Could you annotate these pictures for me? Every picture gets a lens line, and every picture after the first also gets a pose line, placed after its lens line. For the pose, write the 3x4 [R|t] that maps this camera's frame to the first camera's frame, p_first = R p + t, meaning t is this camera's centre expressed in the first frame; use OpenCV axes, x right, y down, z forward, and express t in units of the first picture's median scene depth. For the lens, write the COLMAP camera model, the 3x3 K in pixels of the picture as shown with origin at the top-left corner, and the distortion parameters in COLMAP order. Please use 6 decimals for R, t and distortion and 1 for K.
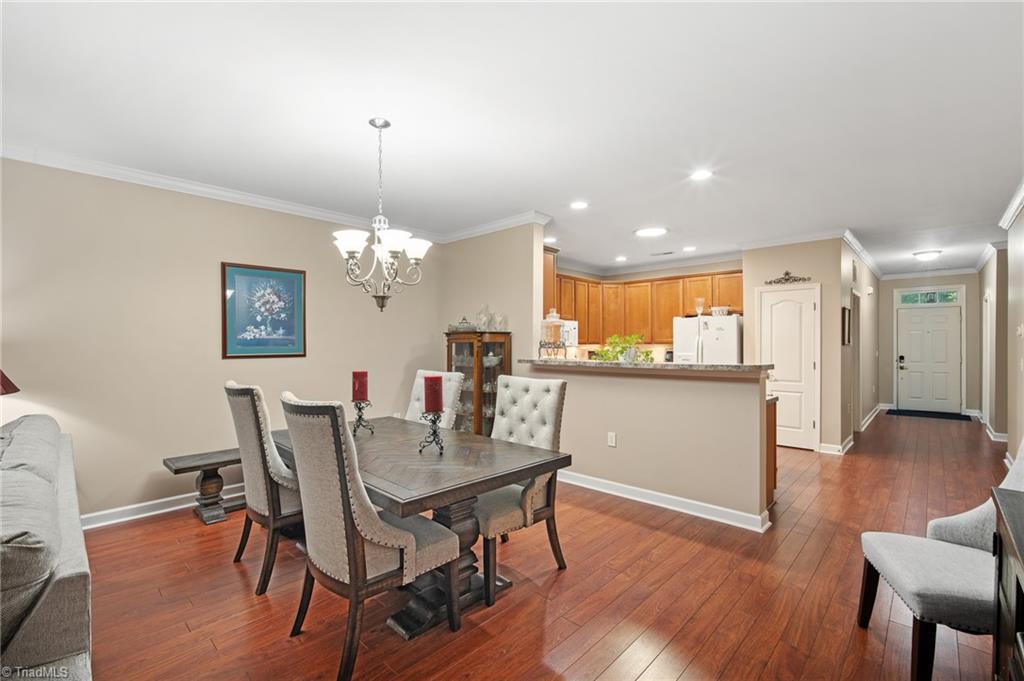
lens RADIAL K [[448.5, 0, 512.0], [0, 448.5, 340.5], [0, 0, 1]] dist [-0.002570, -0.000320]
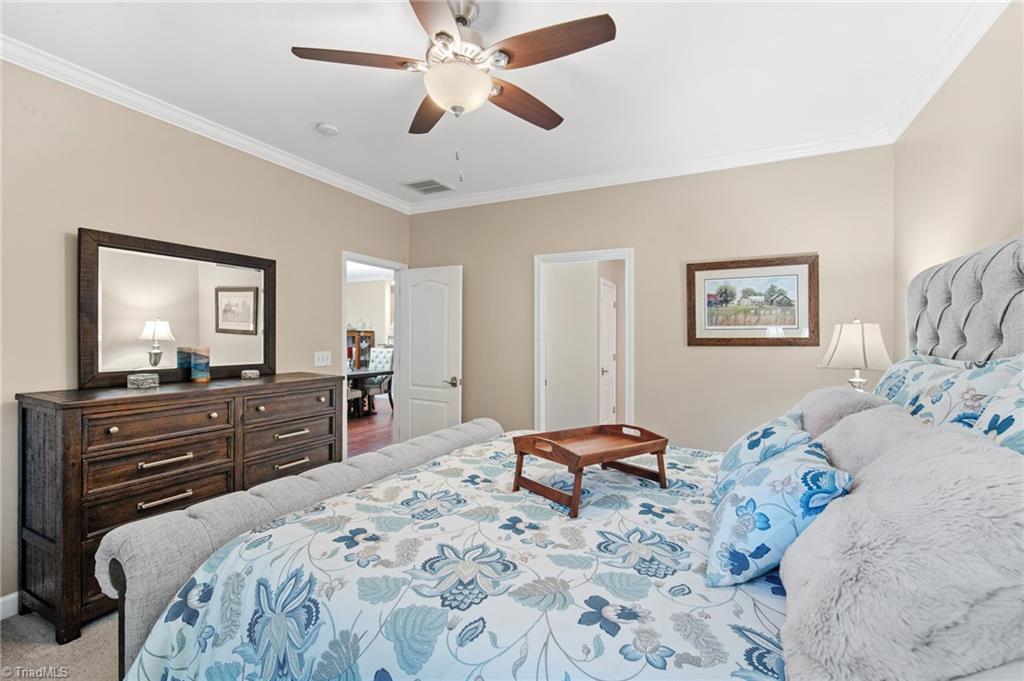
lens RADIAL K [[448.5, 0, 512.0], [0, 448.5, 340.5], [0, 0, 1]] dist [-0.002570, -0.000320]
pose [[0.952505, -0.003131, 0.304506, -0.044329], [0.000356, 0.999958, 0.009167, 0.009165], [-0.304522, -0.008623, 0.952466, -1.907663]]
